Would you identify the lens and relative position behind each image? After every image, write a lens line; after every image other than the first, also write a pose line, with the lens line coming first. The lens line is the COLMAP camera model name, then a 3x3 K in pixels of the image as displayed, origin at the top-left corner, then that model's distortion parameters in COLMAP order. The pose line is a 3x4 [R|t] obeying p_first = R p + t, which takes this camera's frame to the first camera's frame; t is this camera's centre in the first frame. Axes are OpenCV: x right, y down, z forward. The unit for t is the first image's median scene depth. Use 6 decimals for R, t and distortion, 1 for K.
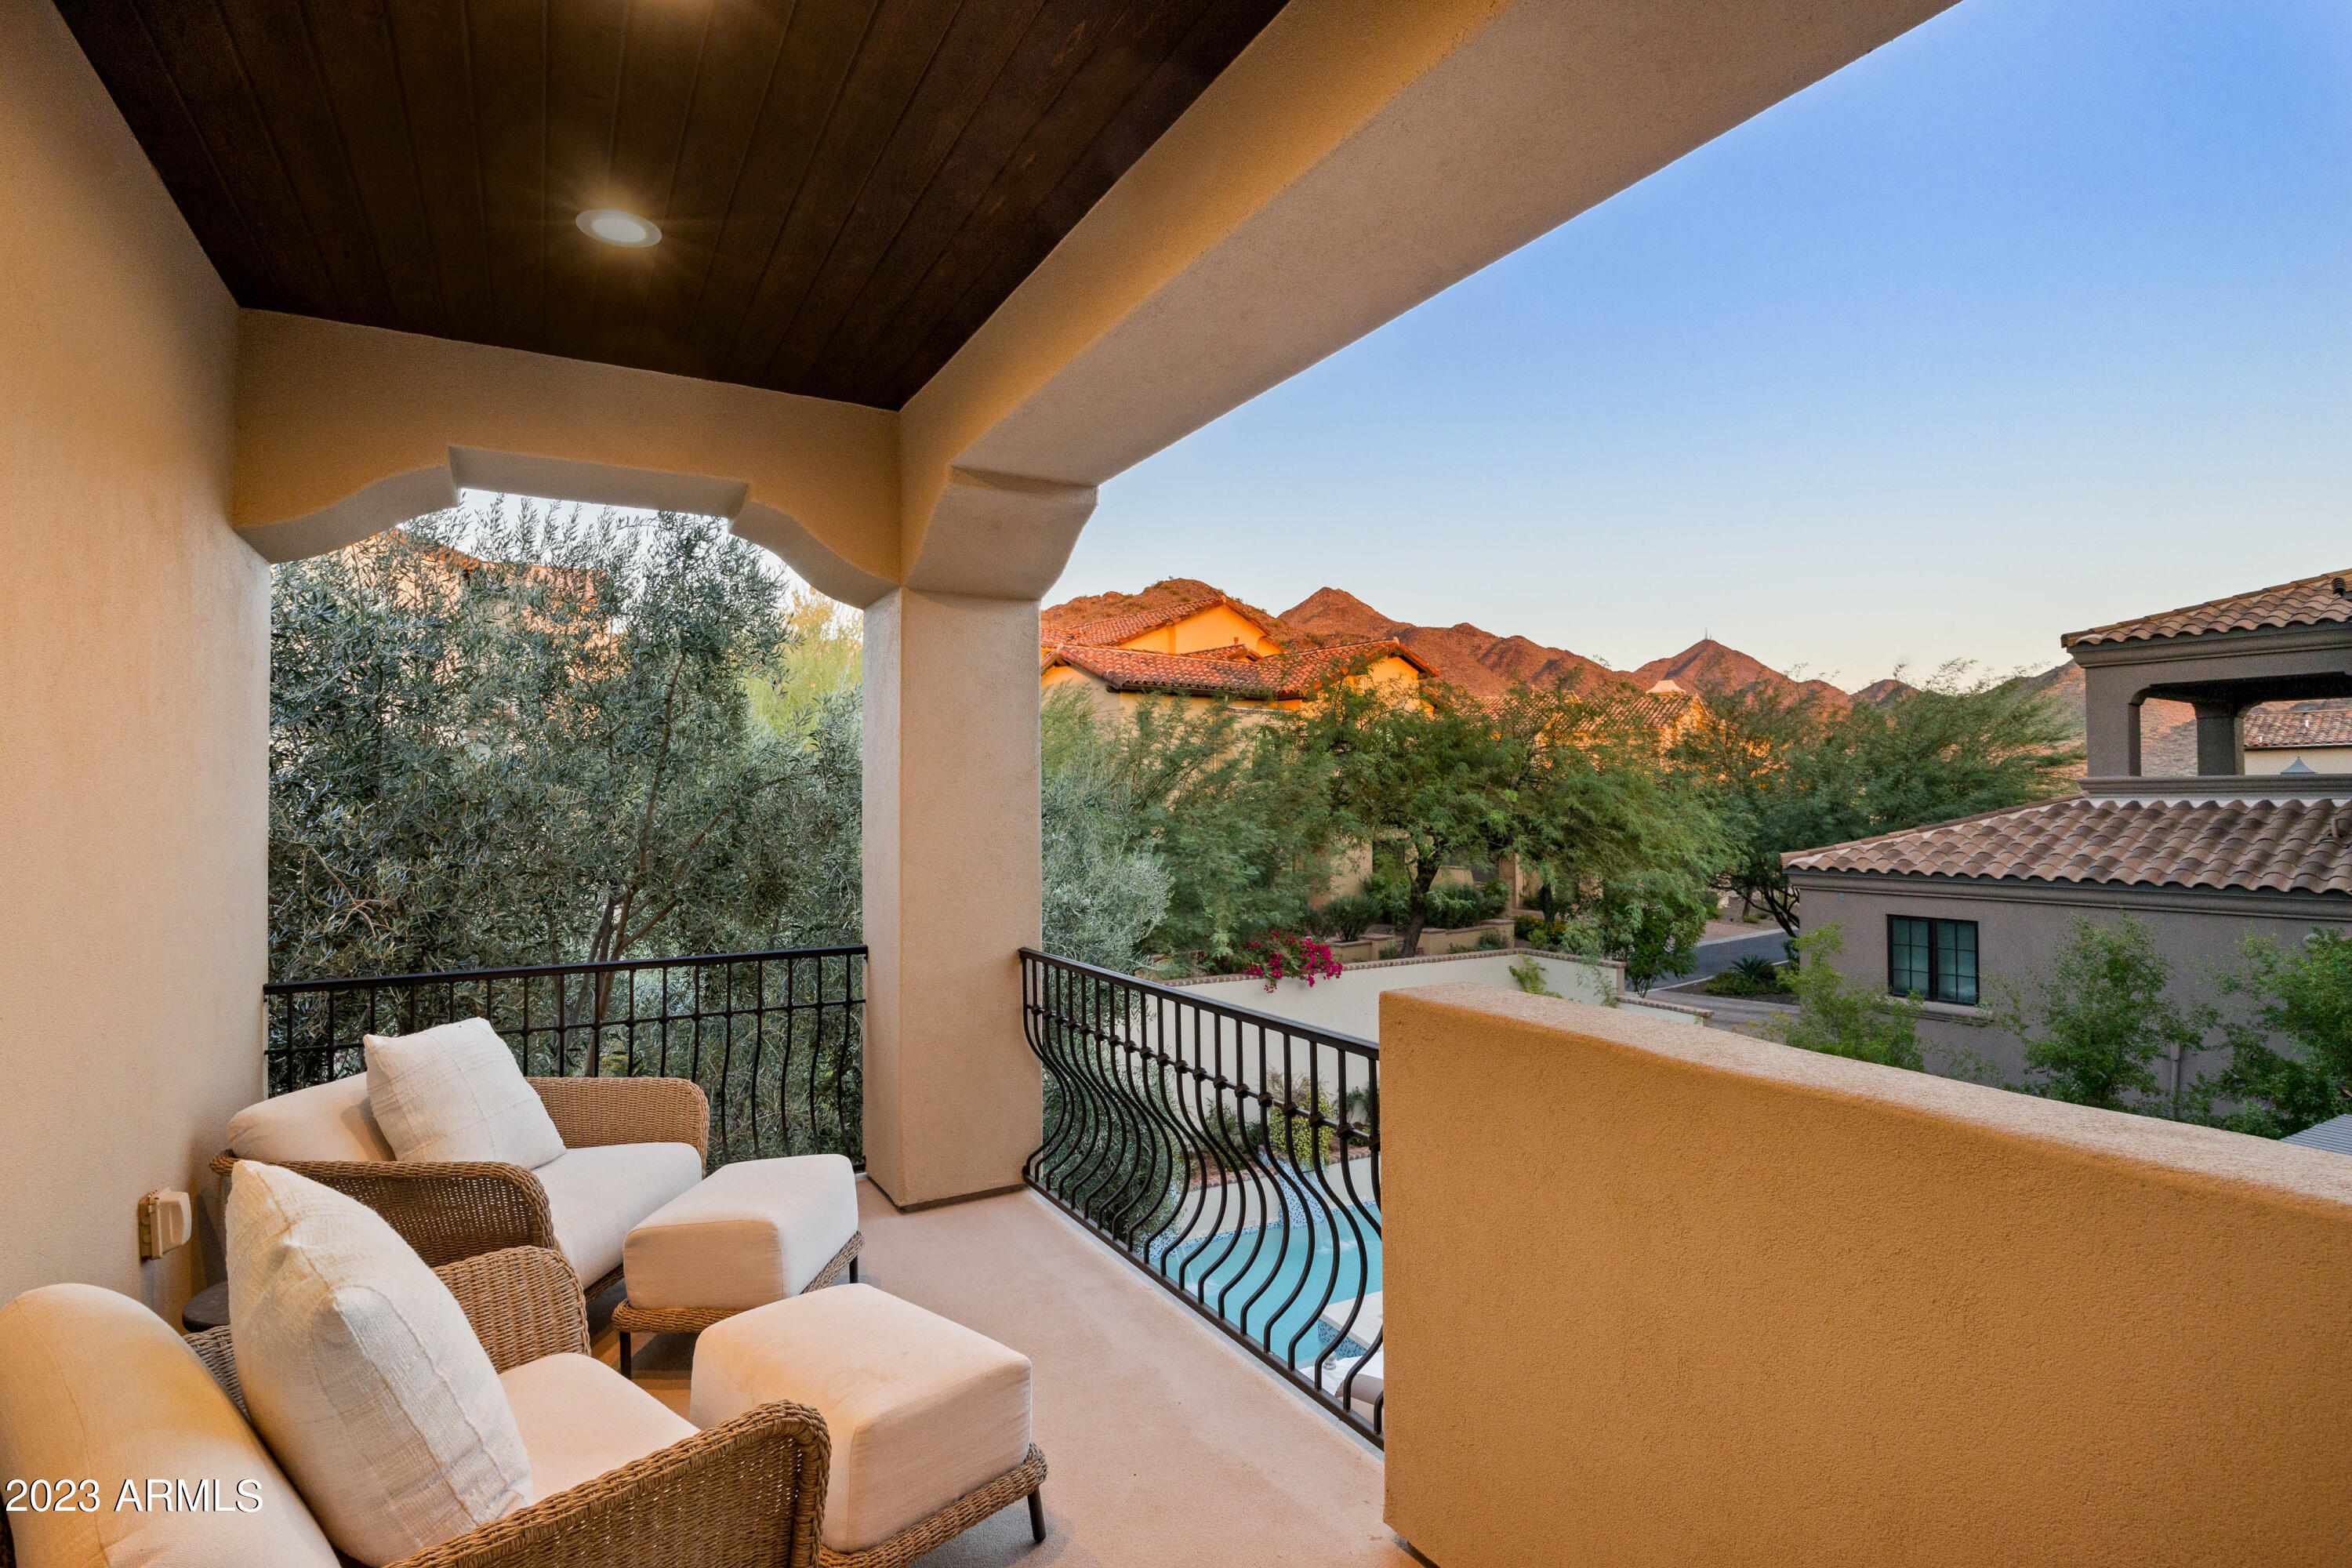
lens RADIAL K [[1274.4, 0, 1179.5], [0, 1274.4, 784.4], [0, 0, 1]] dist [0.001038, 0.000035]
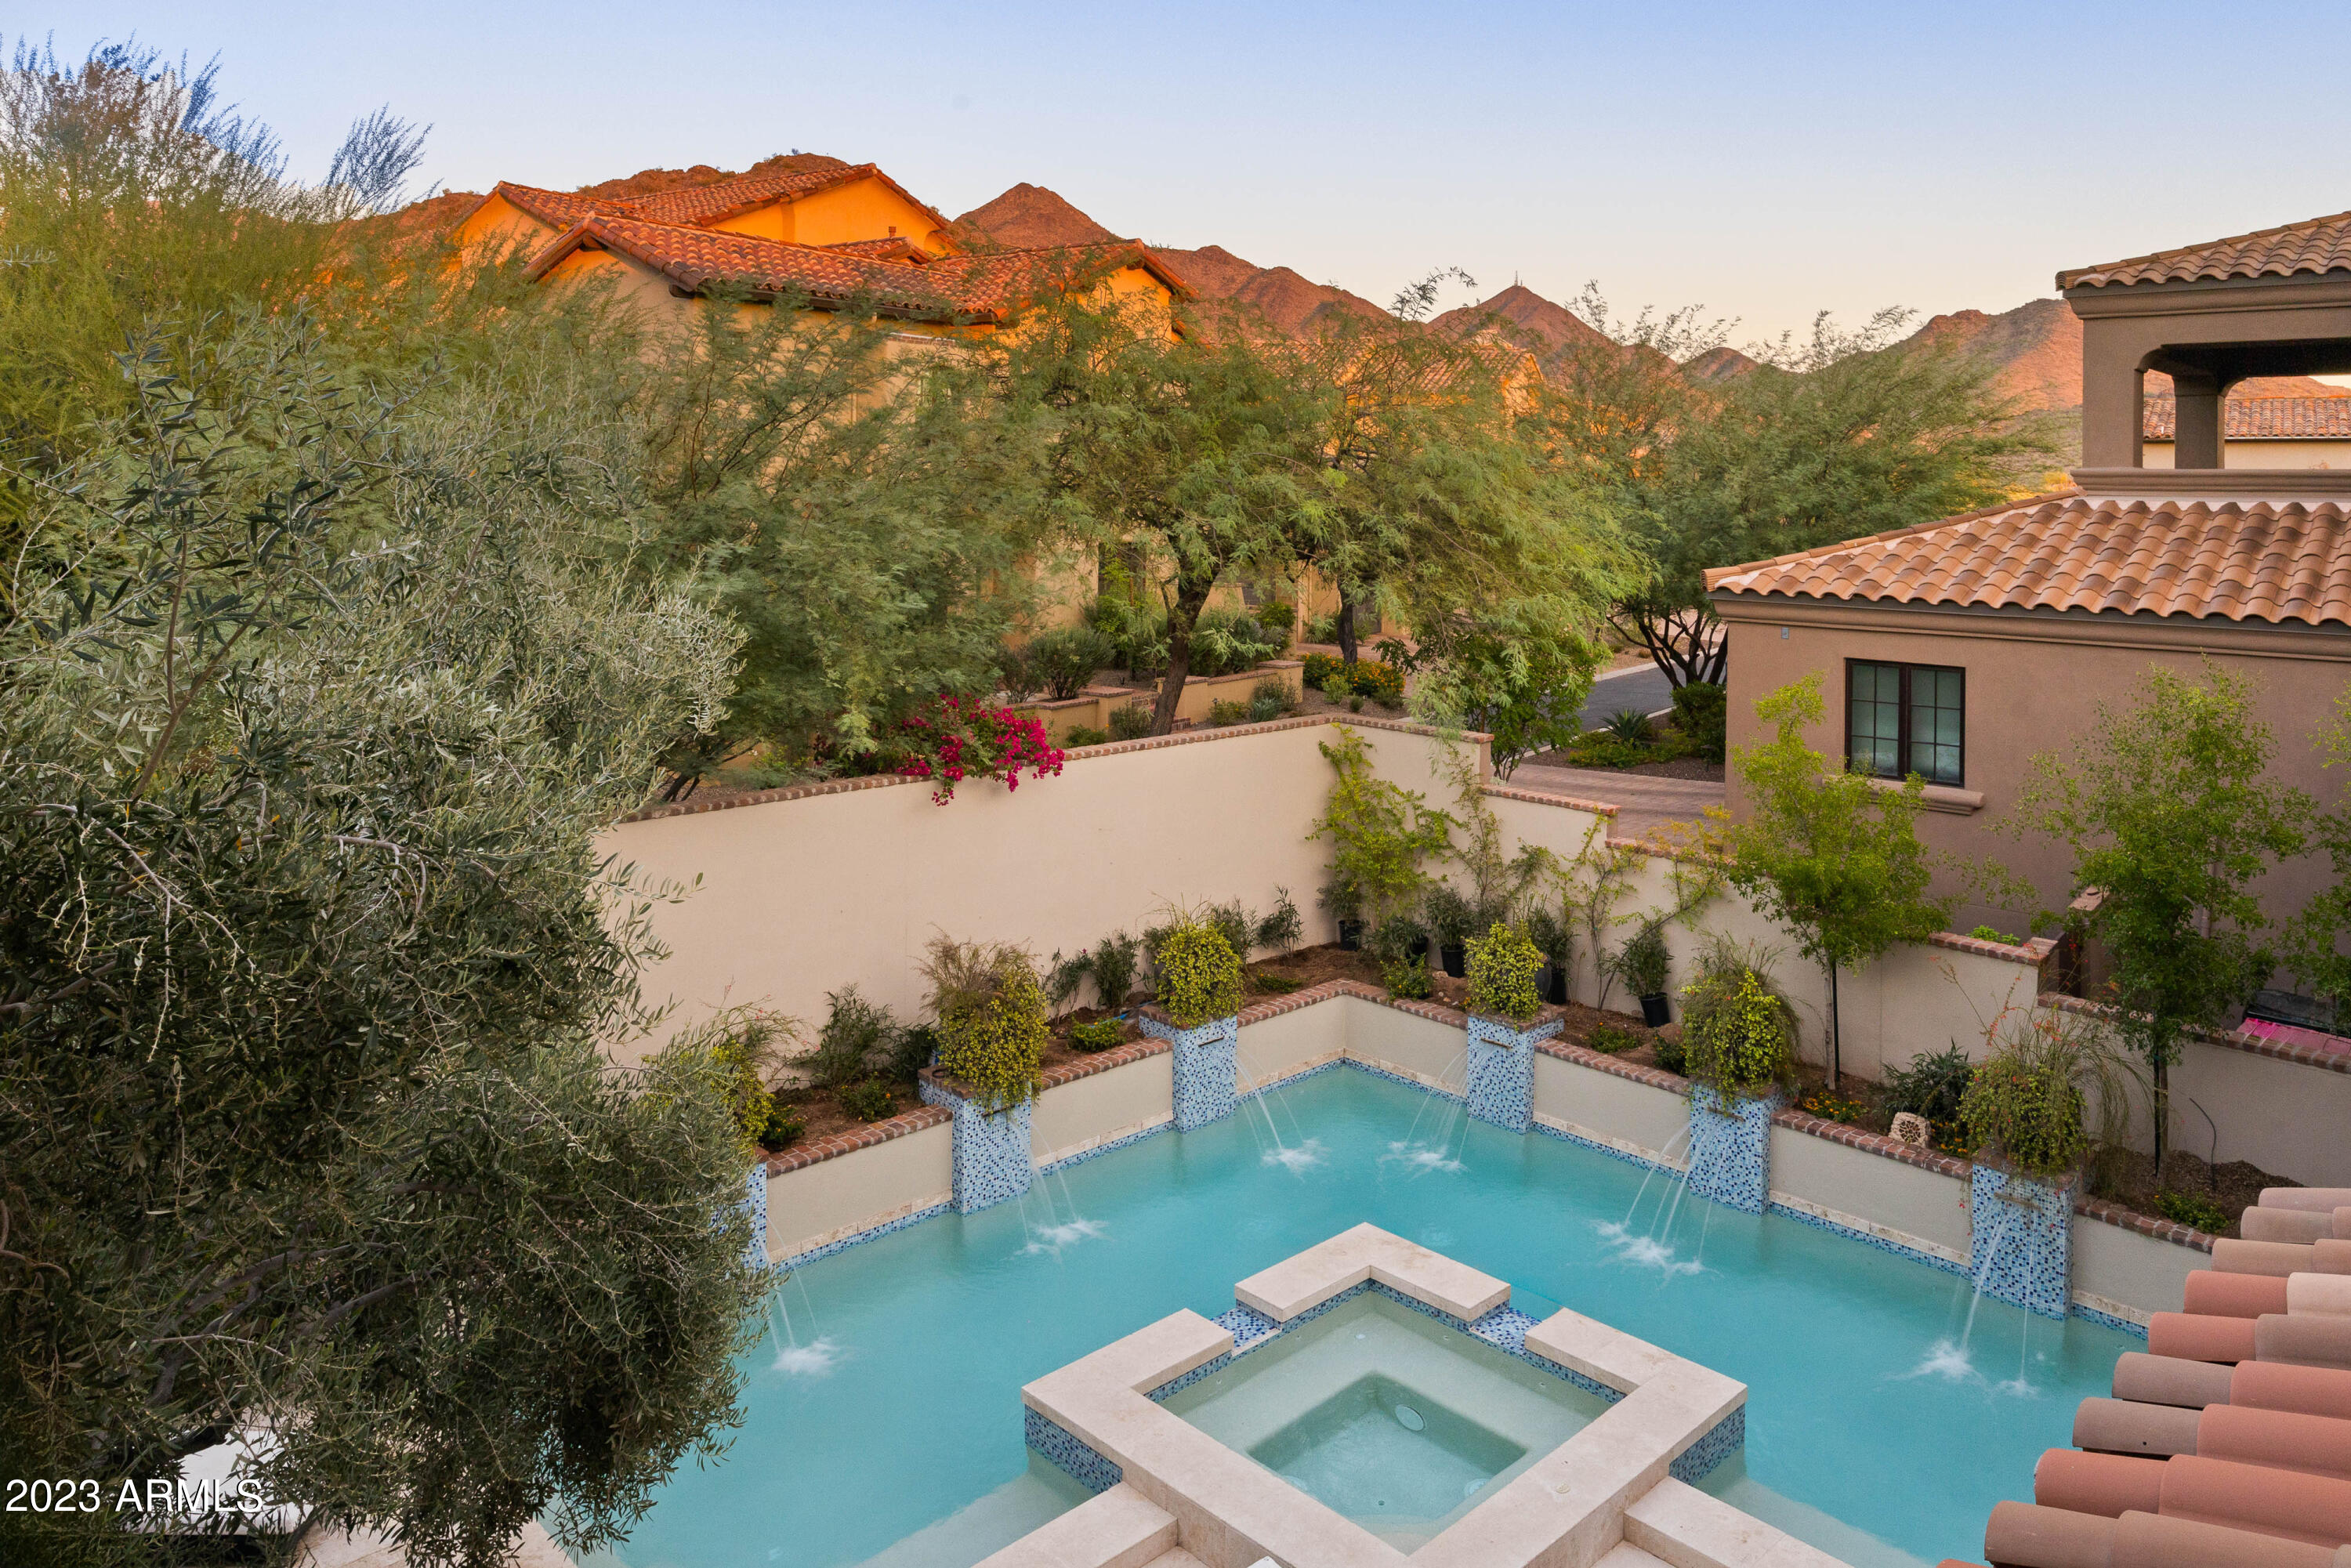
lens RADIAL K [[1618.0, 0, 1299.2], [0, 1618.0, 504.6], [0, 0, 1]] dist [-0.009664, 0.000600]
pose [[0.957300, 0.014472, 0.288735, 0.011192], [-0.021274, 0.999565, 0.020434, 0.006057], [-0.288314, -0.025704, 0.957191, 0.234383]]
